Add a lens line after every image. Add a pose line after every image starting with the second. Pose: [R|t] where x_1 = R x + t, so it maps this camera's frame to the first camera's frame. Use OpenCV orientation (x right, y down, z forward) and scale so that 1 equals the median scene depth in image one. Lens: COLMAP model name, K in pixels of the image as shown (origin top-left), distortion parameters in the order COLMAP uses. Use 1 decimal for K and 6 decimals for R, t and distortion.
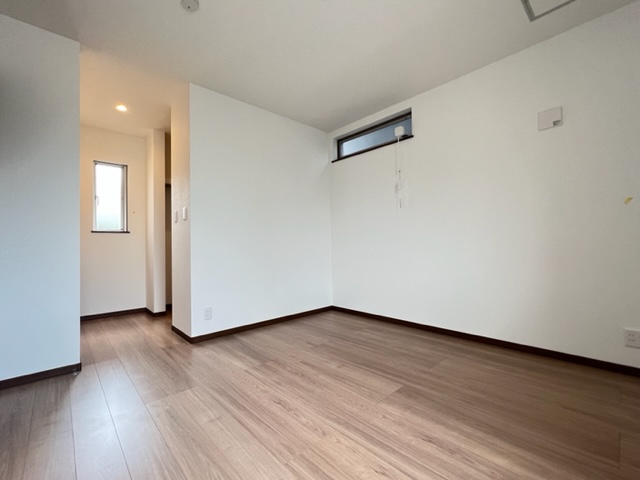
lens RADIAL K [[278.9, 0, 315.9], [0, 278.9, 245.5], [0, 0, 1]] dist [-0.002672, 0.000374]
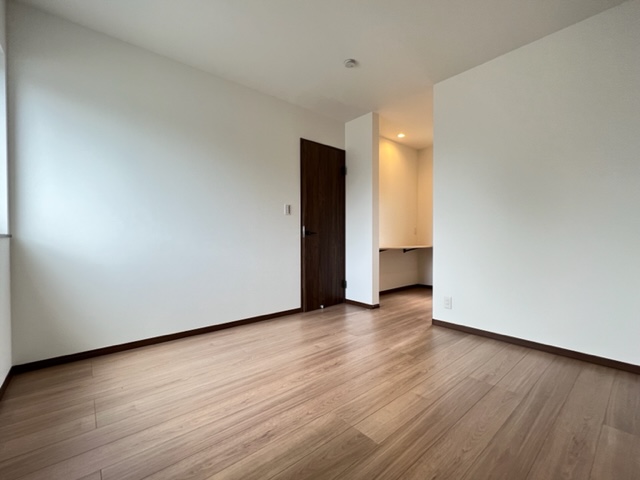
lens RADIAL K [[278.9, 0, 315.8], [0, 278.9, 235.8], [0, 0, 1]] dist [-0.002672, 0.000374]
pose [[-0.034013, 0.012634, -0.999342, 0.959714], [0.001737, 0.999919, 0.012582, -0.014783], [0.999420, -0.001308, -0.034032, 0.839951]]
